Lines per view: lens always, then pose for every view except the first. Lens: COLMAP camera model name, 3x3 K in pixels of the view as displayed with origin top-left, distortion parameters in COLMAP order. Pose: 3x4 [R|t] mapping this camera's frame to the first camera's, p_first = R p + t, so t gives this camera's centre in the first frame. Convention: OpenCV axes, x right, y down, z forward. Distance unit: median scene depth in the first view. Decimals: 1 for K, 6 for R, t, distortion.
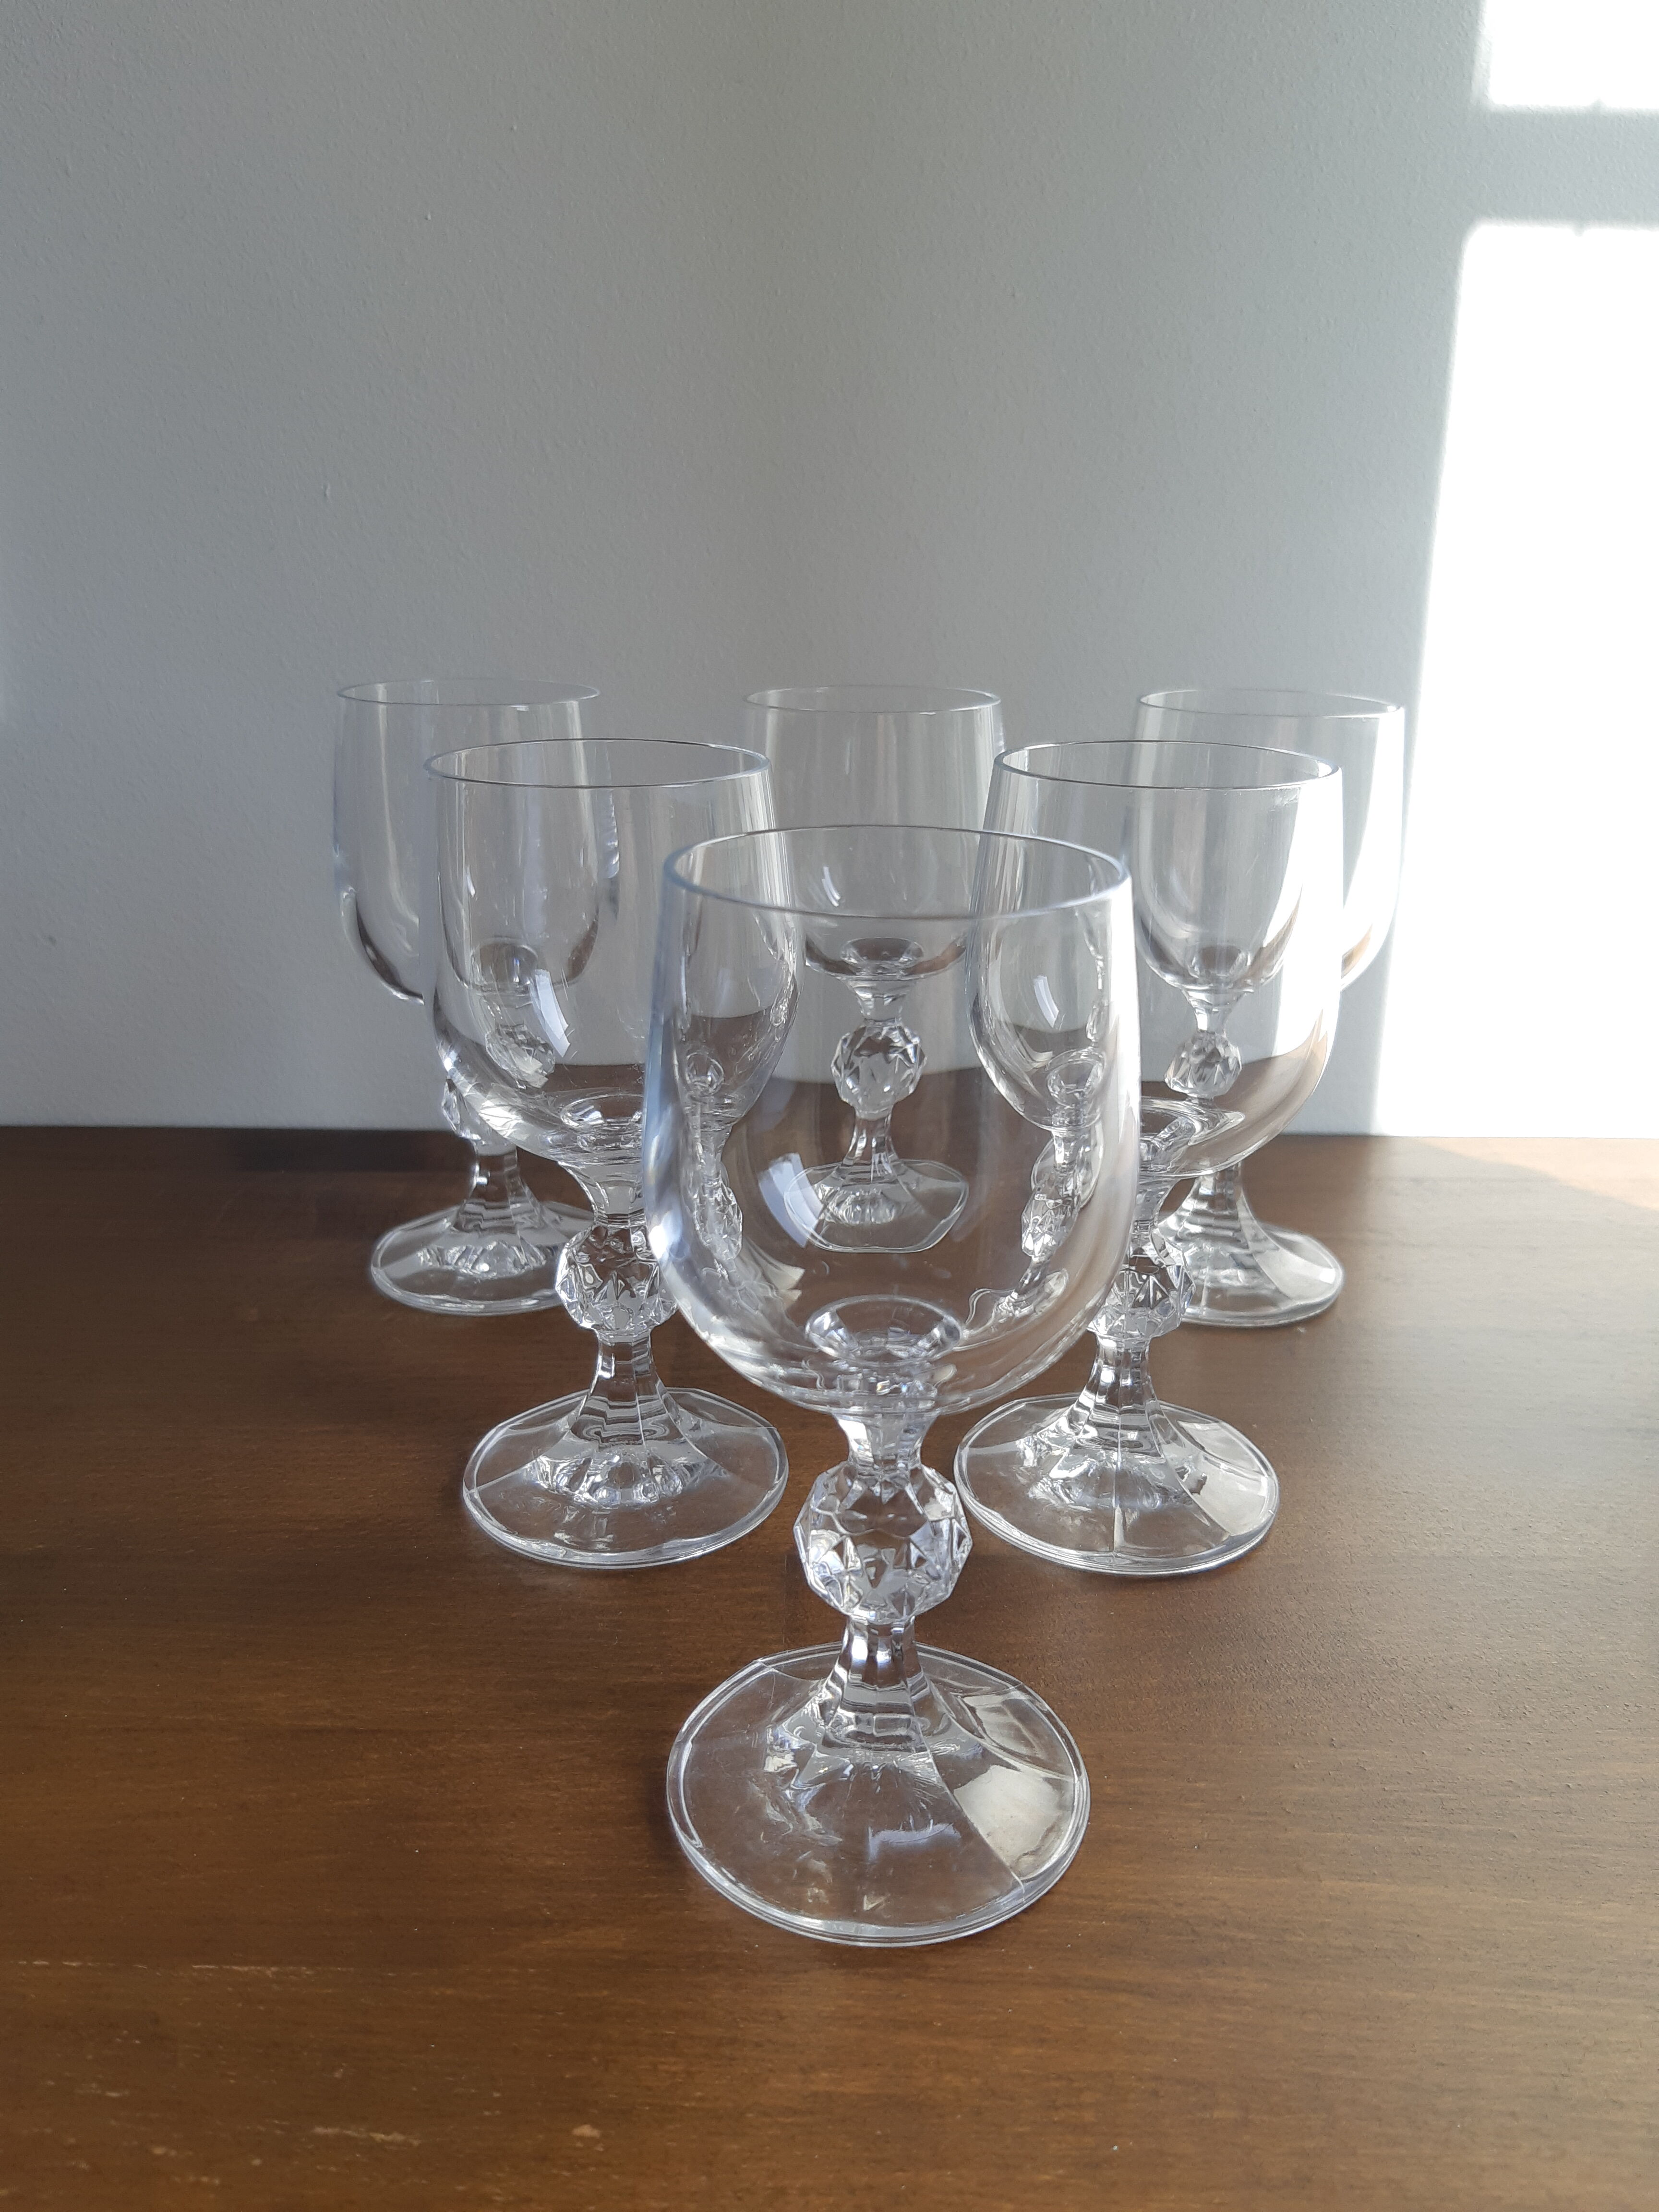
lens RADIAL K [[1681.0, 0, 829.5], [0, 1681.0, 1106.0], [0, 0, 1]] dist [0.004919, -0.072389]
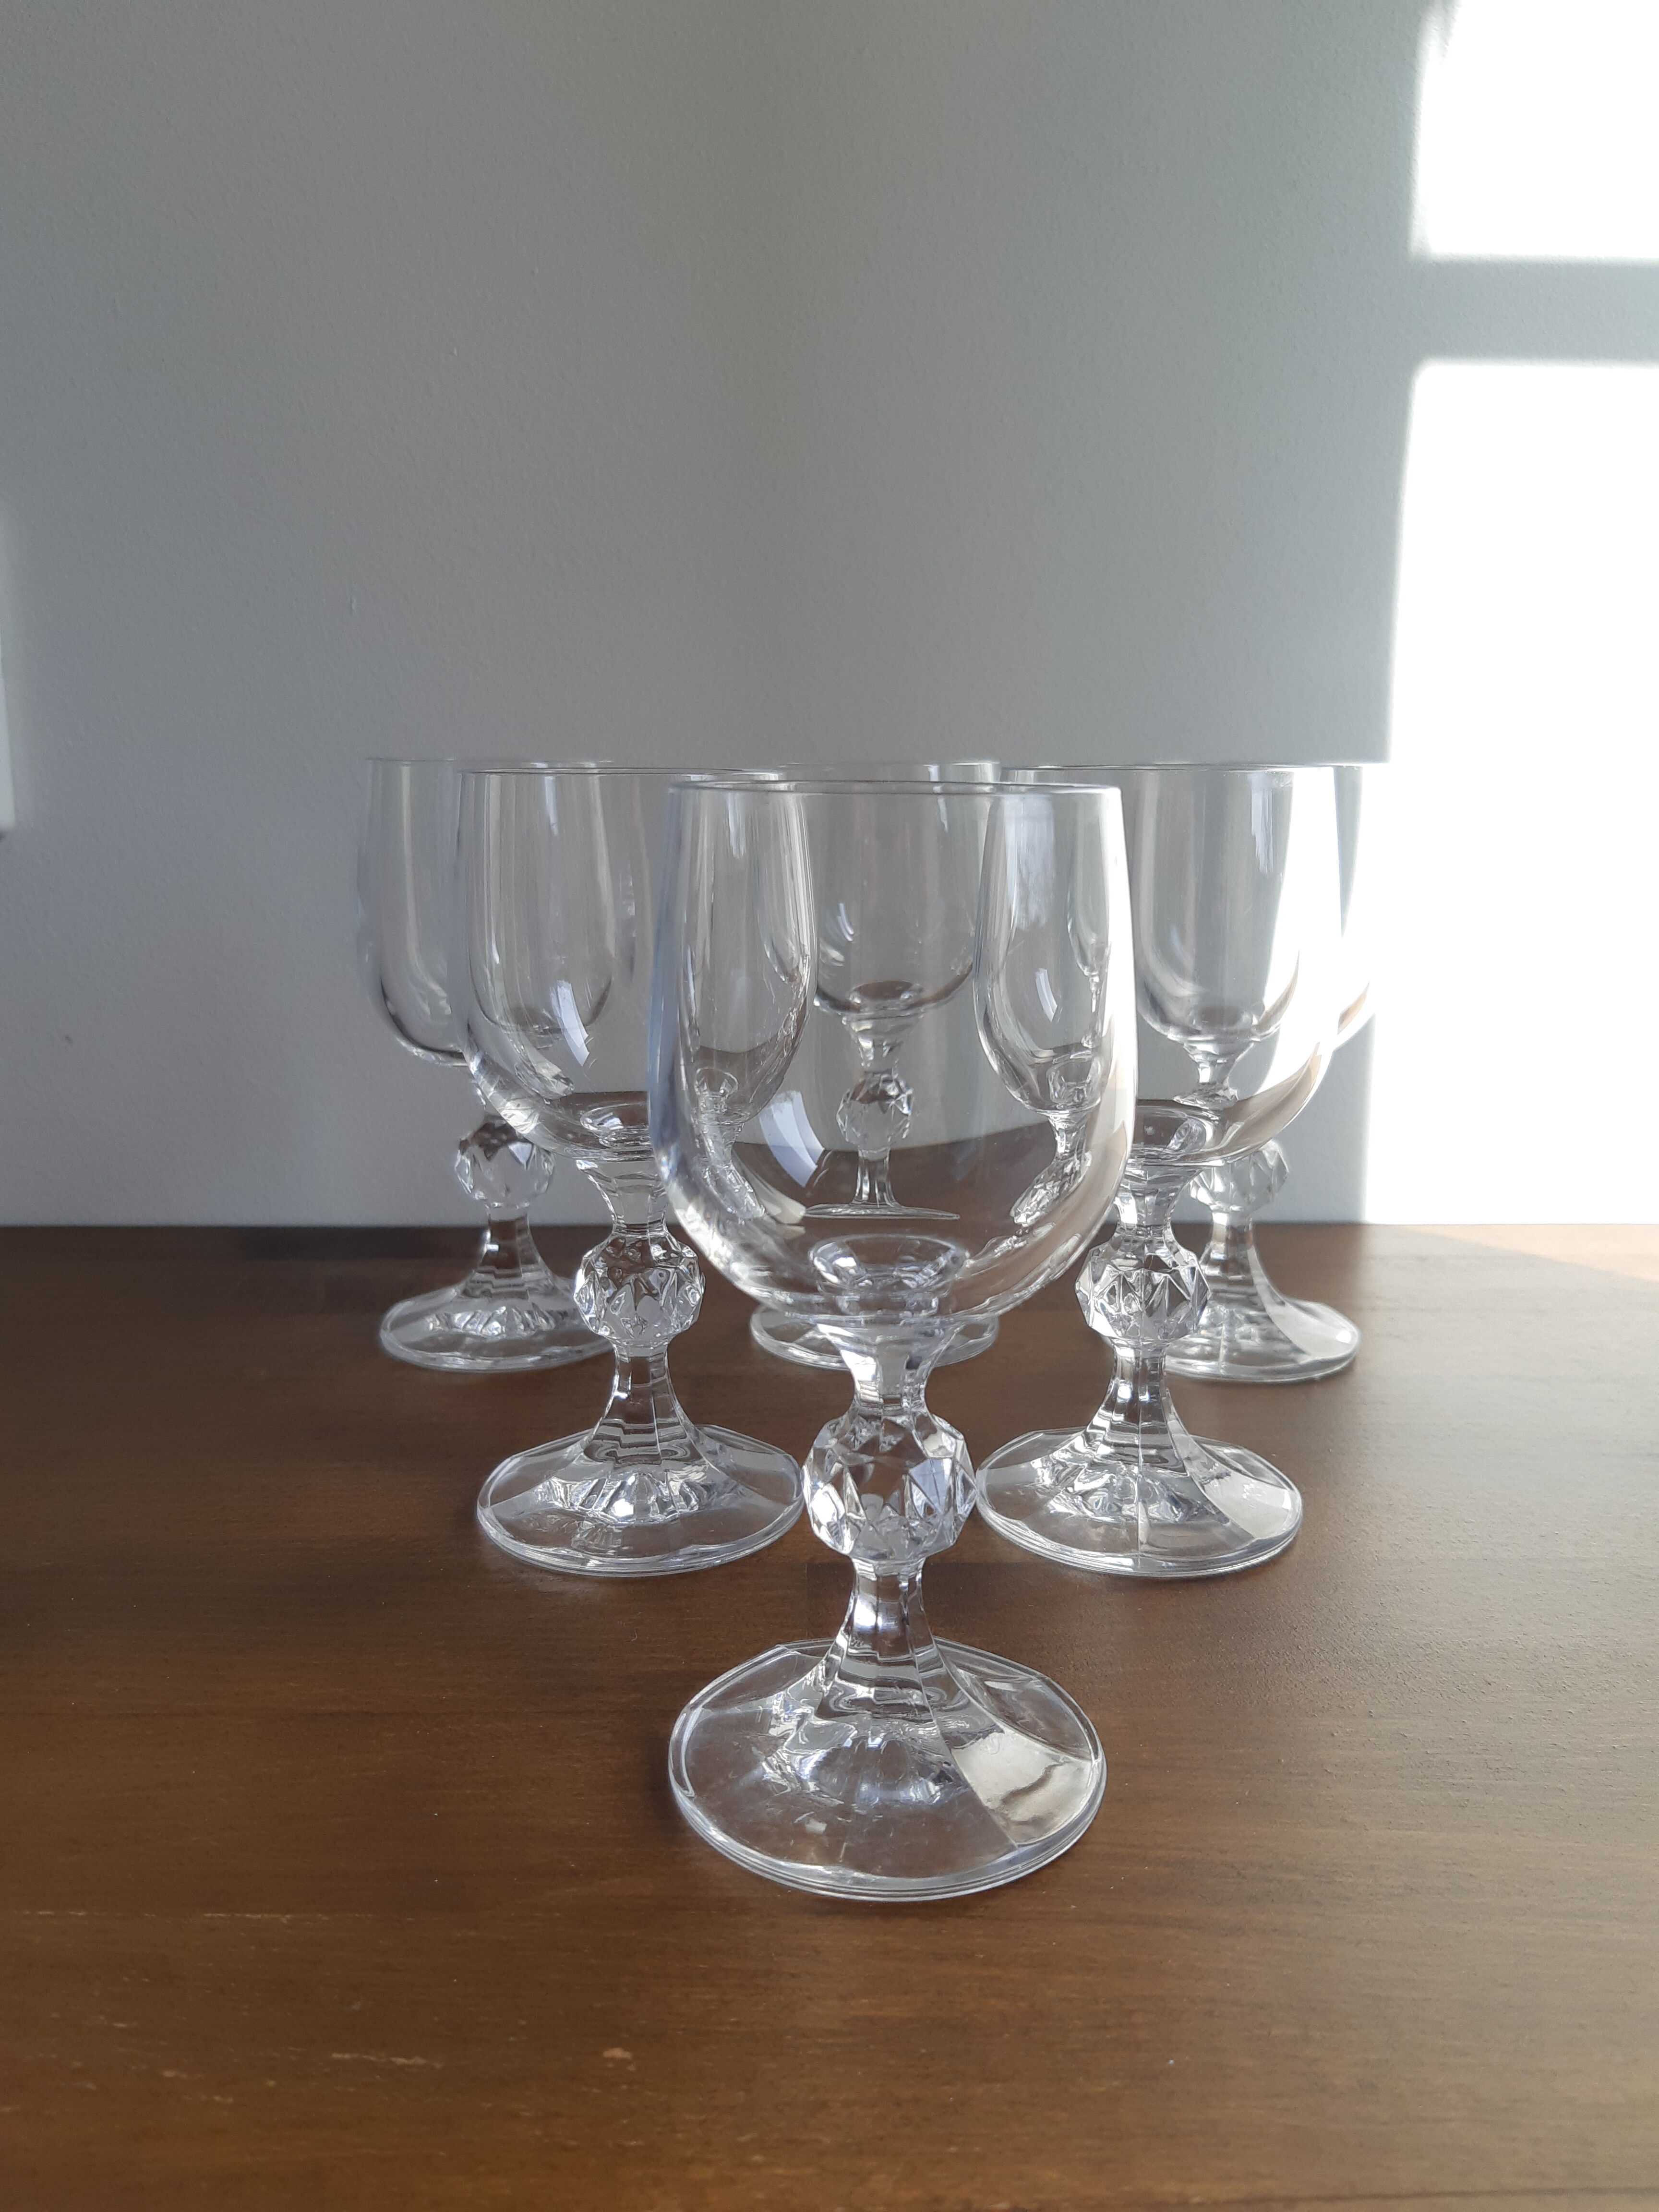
lens RADIAL K [[1684.8, 0, 829.5], [0, 1684.8, 1106.0], [0, 0, 1]] dist [-0.000819, -0.067804]
pose [[0.999941, -0.008809, 0.006427, -0.019626], [0.009541, 0.992165, -0.124572, 0.150439], [-0.005279, 0.124626, 0.992190, -0.015150]]
